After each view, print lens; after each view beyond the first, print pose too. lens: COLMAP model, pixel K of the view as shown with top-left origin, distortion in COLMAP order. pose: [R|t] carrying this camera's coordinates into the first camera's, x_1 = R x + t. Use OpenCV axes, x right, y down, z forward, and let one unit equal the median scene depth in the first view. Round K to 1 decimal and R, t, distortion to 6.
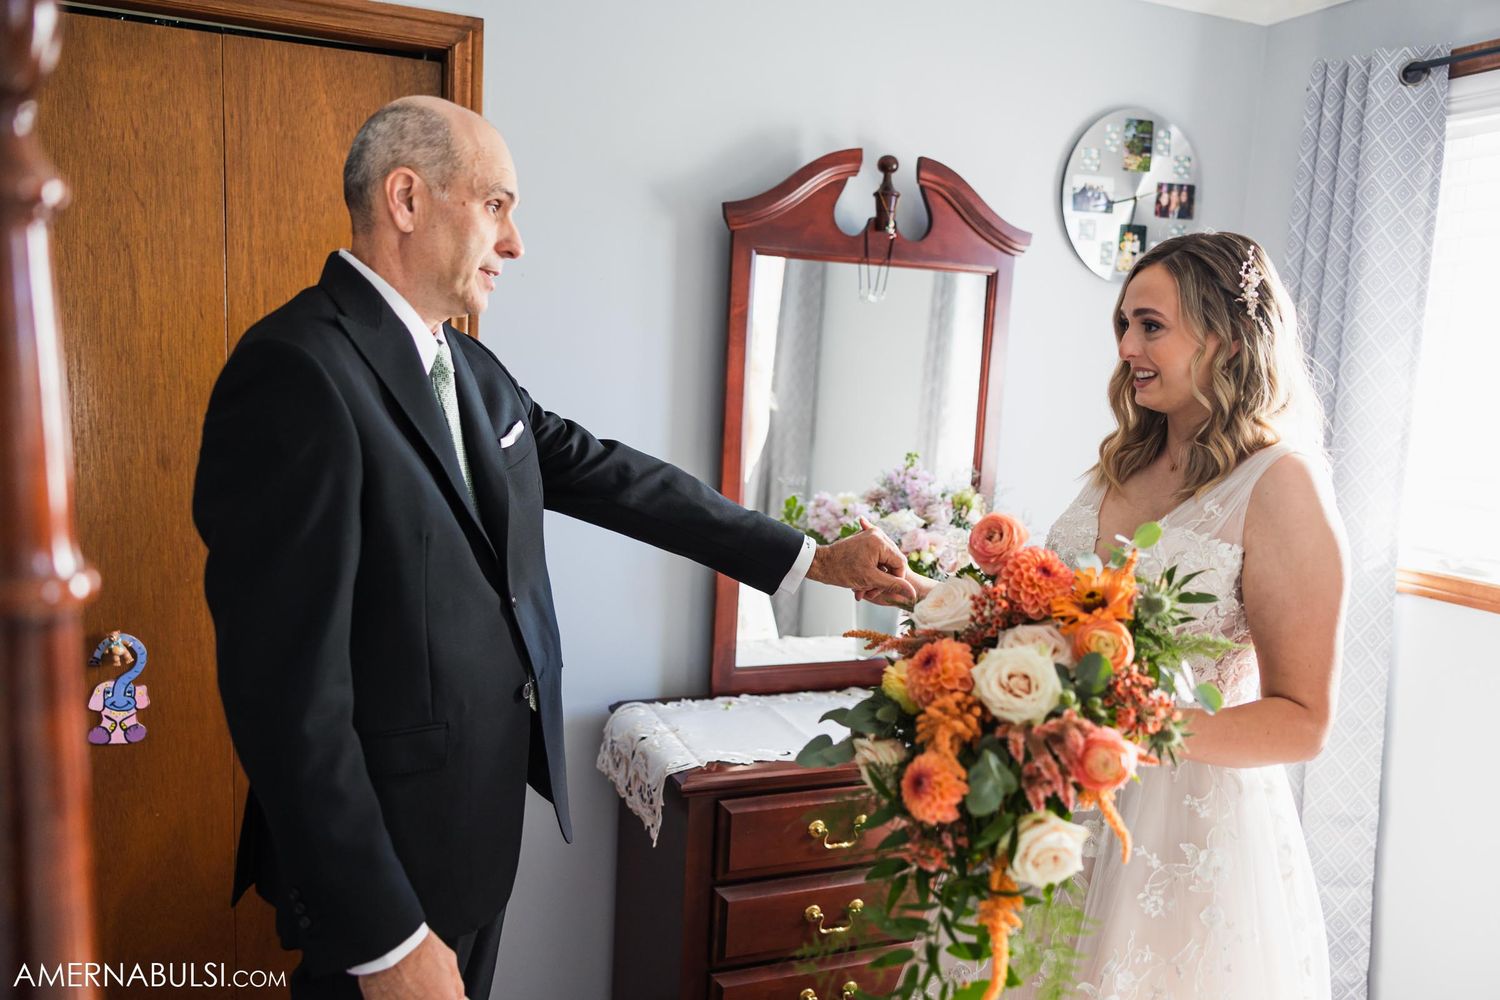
lens RADIAL K [[1182.8, 0, 750.0], [0, 1182.8, 500.0], [0, 0, 1]] dist [0.006929, -0.001160]
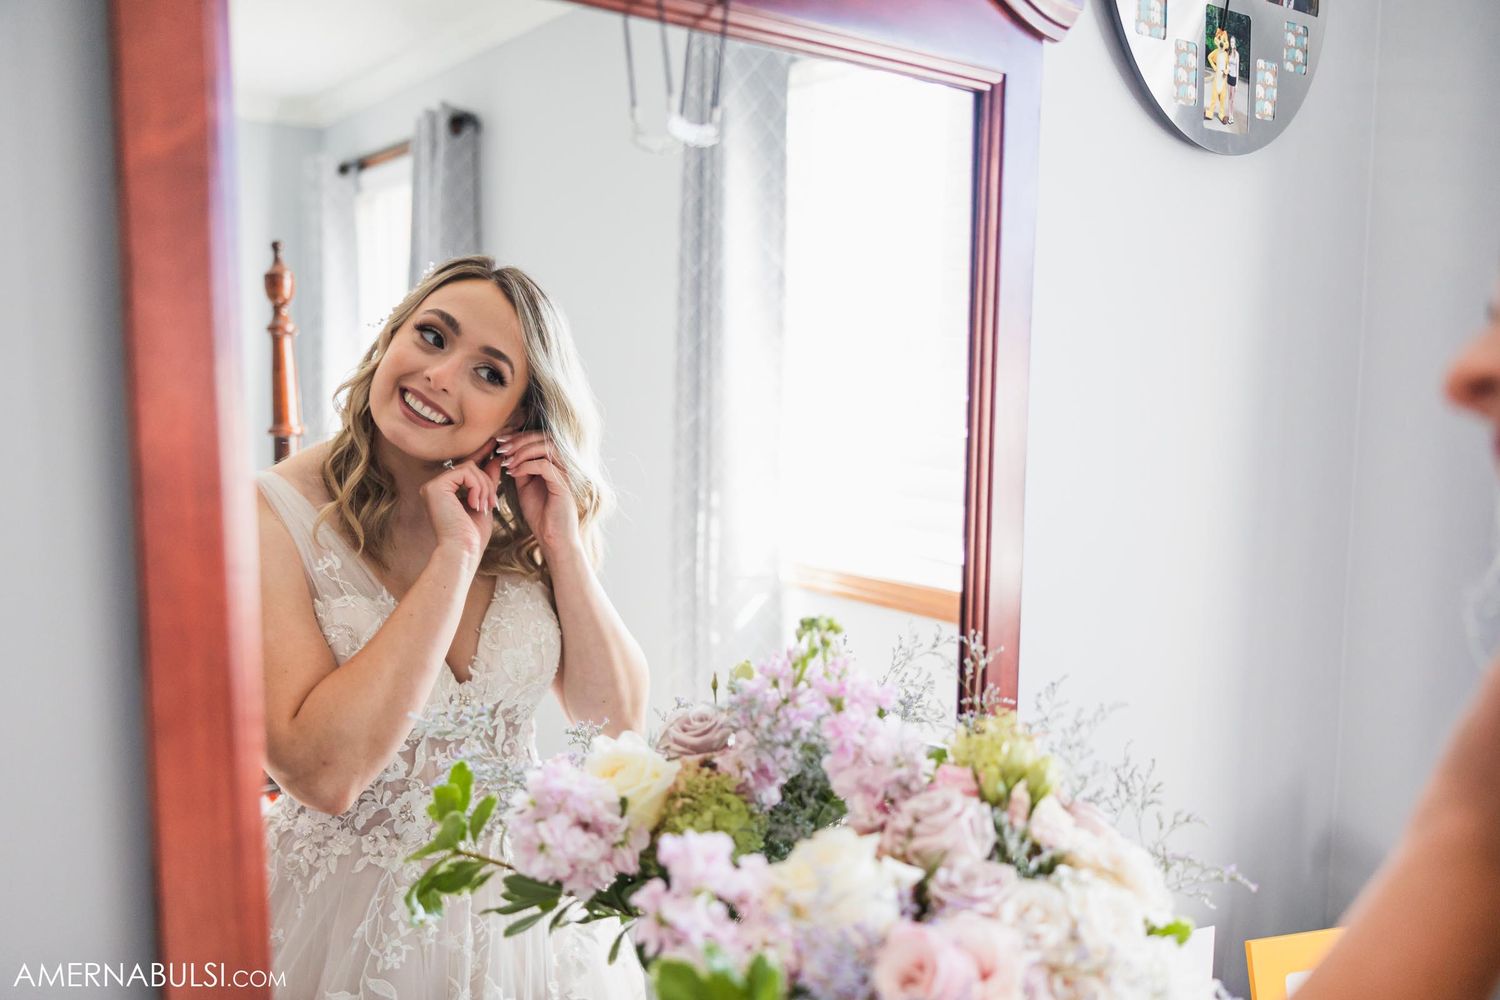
lens RADIAL K [[1287.0, 0, 750.0], [0, 1287.0, 500.0], [0, 0, 1]] dist [0.002744, -0.000628]
pose [[0.966076, -0.069896, 0.248621, 0.032019], [0.078339, 0.996633, -0.024216, -0.064177], [-0.246092, 0.042871, 0.968298, 0.647616]]
